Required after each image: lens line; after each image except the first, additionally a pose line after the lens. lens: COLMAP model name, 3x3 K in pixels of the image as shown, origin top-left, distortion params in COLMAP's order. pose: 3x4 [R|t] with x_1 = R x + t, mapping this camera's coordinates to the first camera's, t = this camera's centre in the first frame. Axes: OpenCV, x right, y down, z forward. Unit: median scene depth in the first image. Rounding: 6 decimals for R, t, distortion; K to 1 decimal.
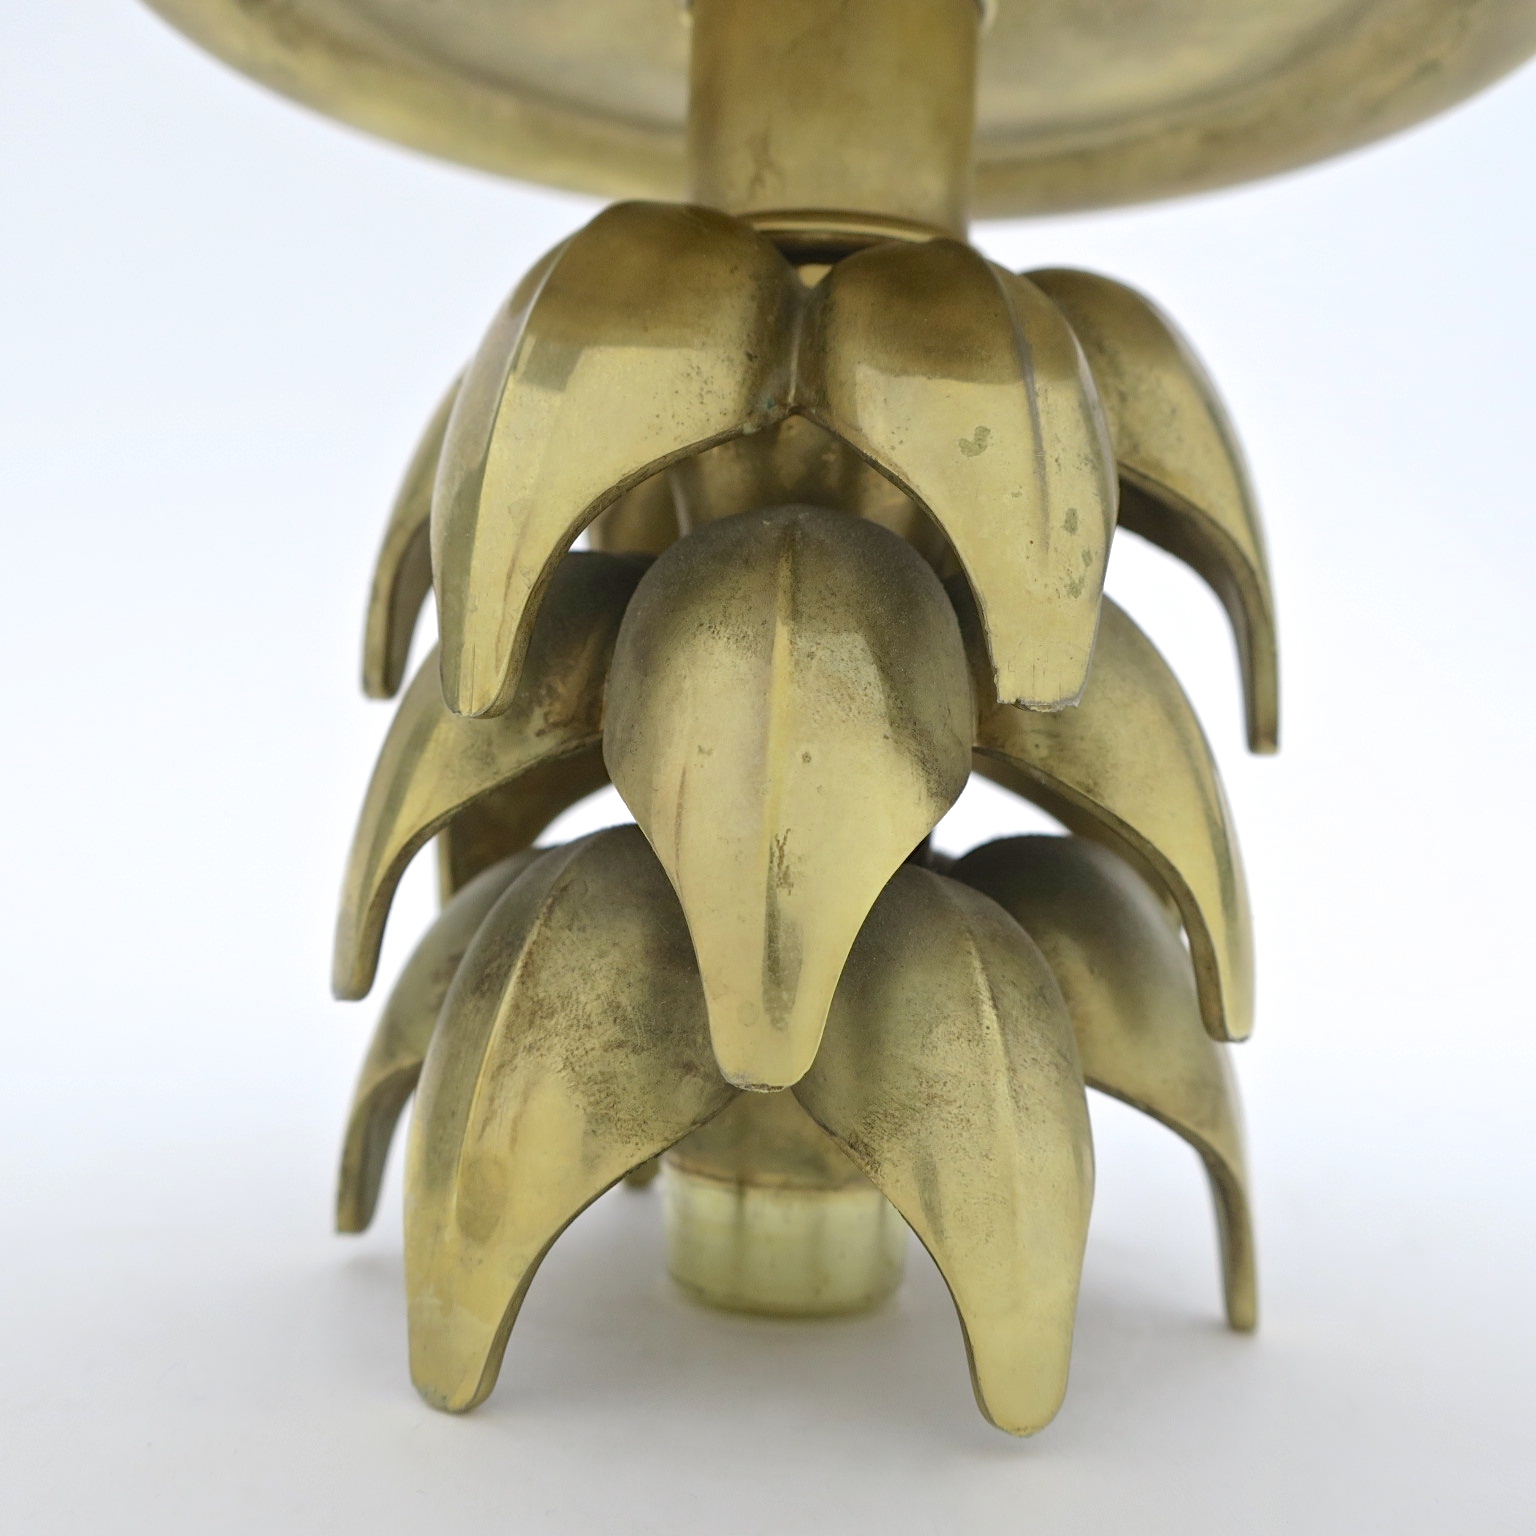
lens RADIAL K [[1736.5, 0, 769.9], [0, 1736.5, 763.7], [0, 0, 1]] dist [0.005705, 0.000000]
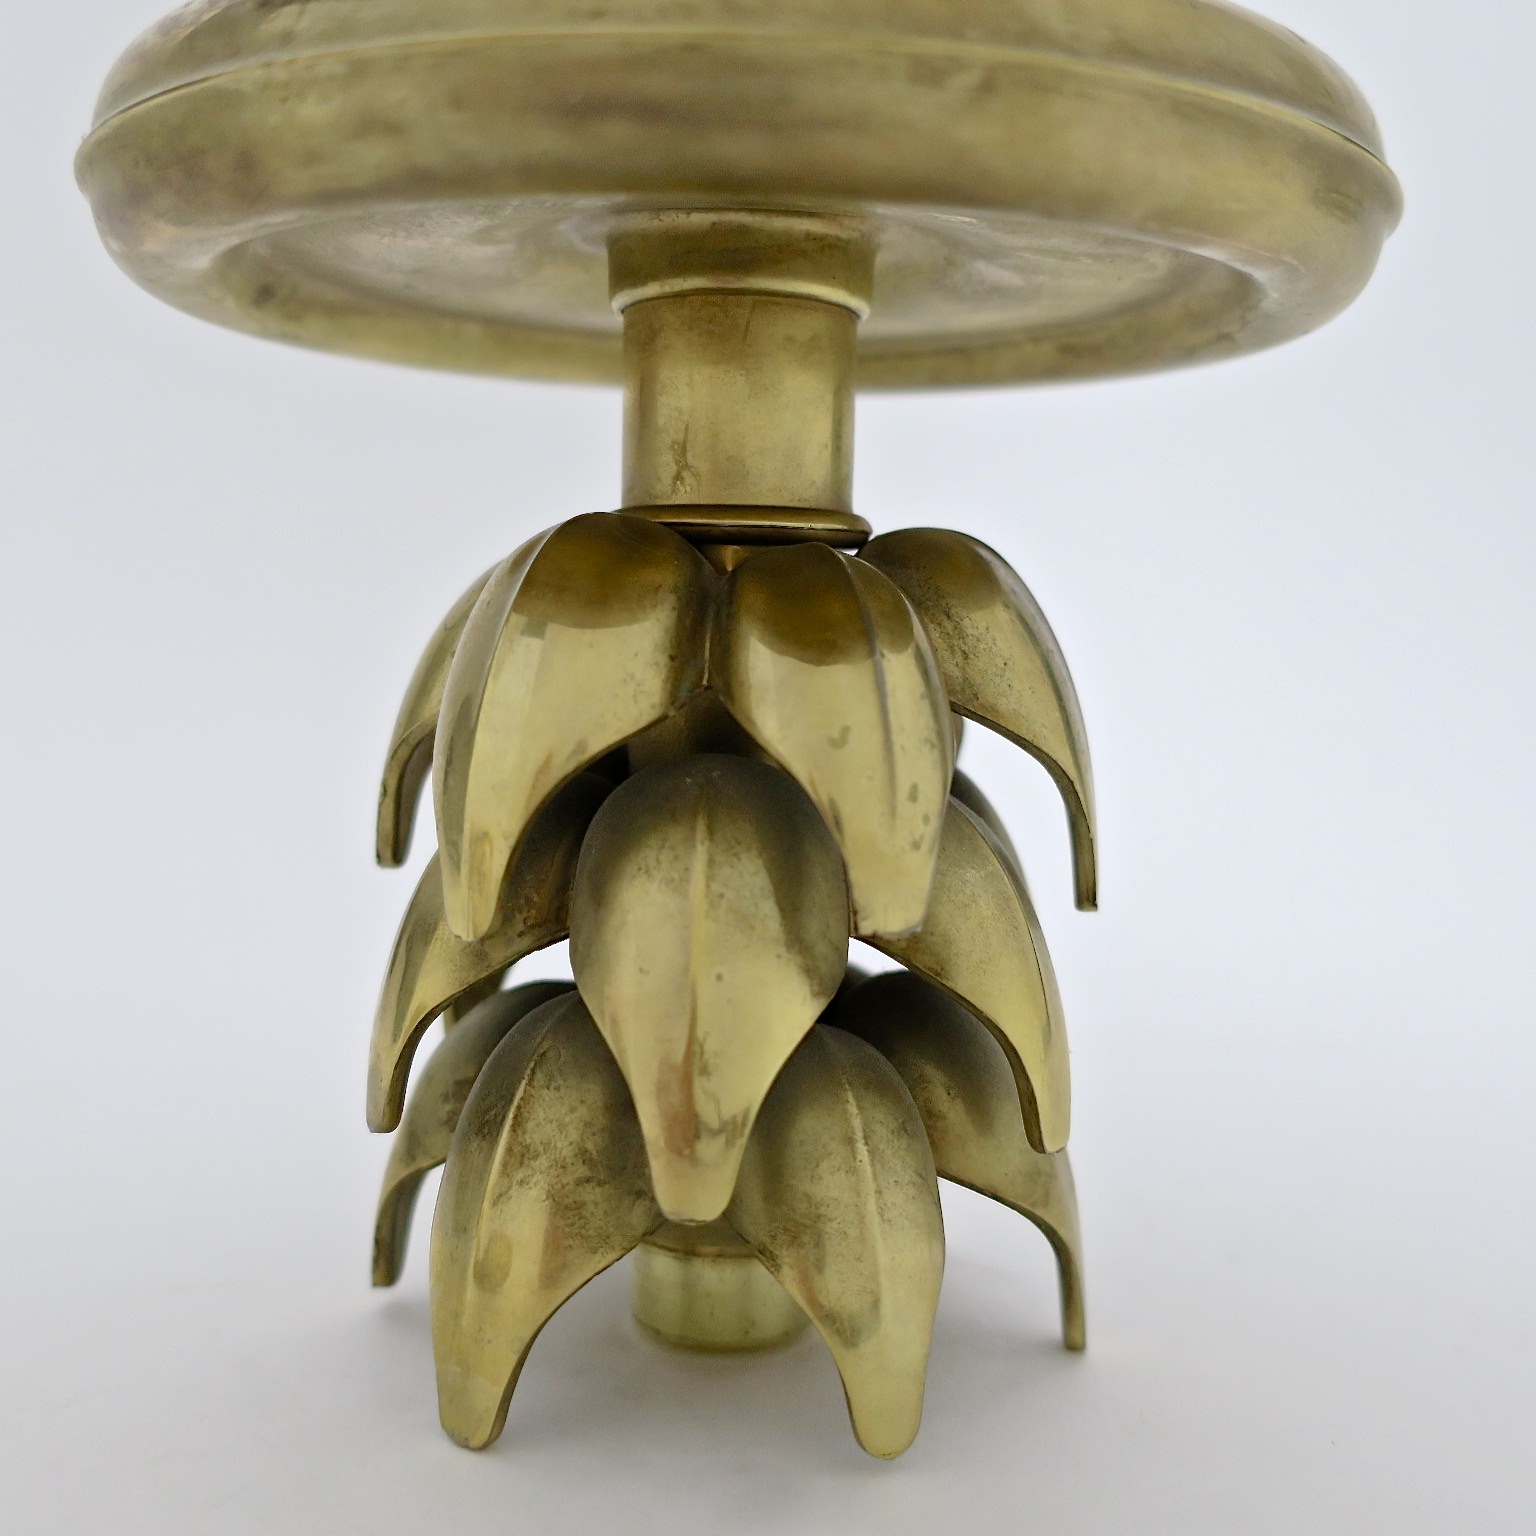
lens RADIAL K [[1736.5, 0, 766.9], [0, 1736.5, 773.5], [0, 0, 1]] dist [0.005705, 0.000000]
pose [[0.999682, -0.023059, 0.010227, 0.044057], [0.022284, 0.997277, 0.070301, -0.234486], [-0.011821, -0.070050, 0.997473, -0.309901]]
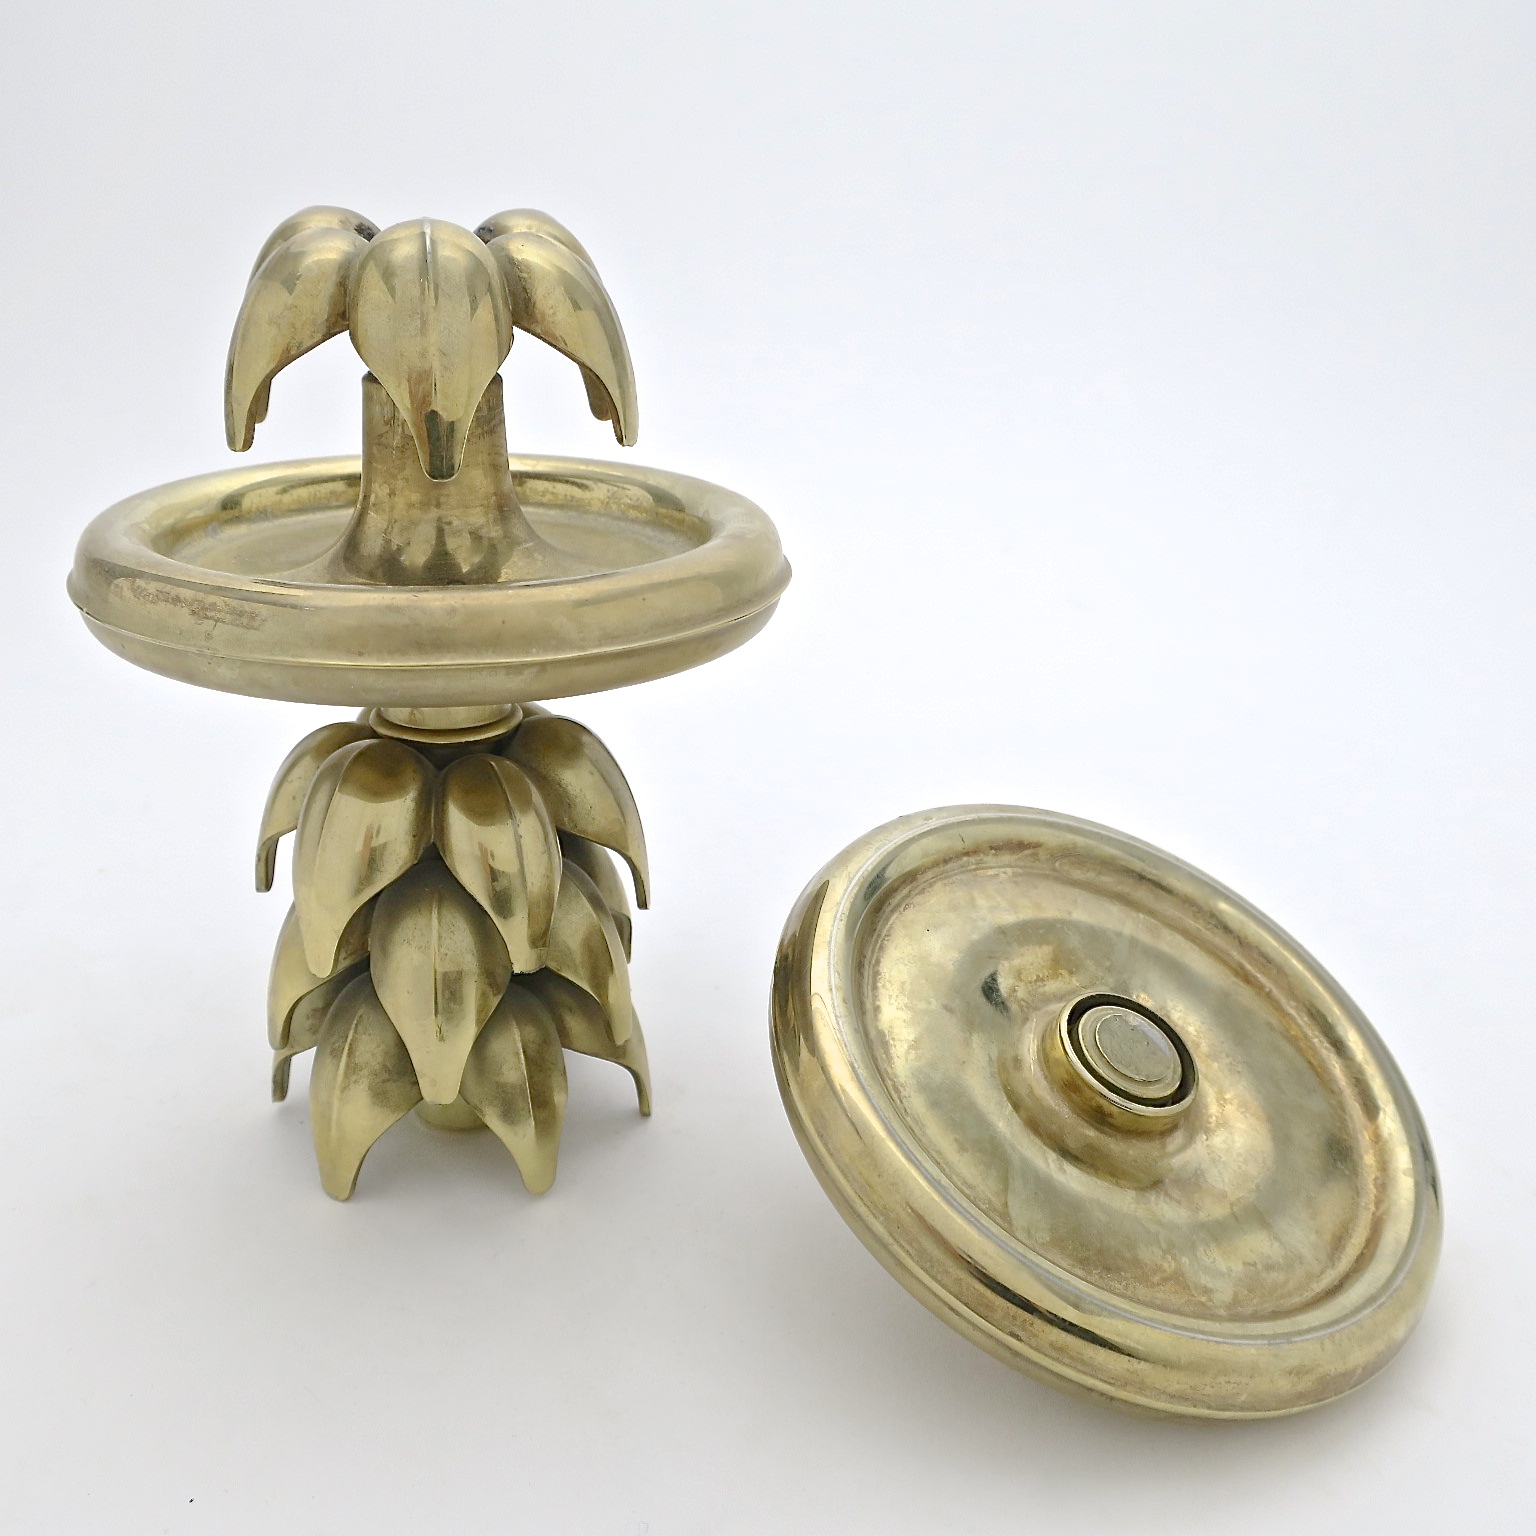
lens RADIAL K [[1736.5, 0, 775.7], [0, 1736.5, 783.7], [0, 0, 1]] dist [0.005705, 0.000000]
pose [[0.989735, -0.065195, 0.127179, 0.195310], [0.016978, 0.937225, 0.348312, -1.185853], [-0.141903, -0.342578, 0.928711, -1.437728]]
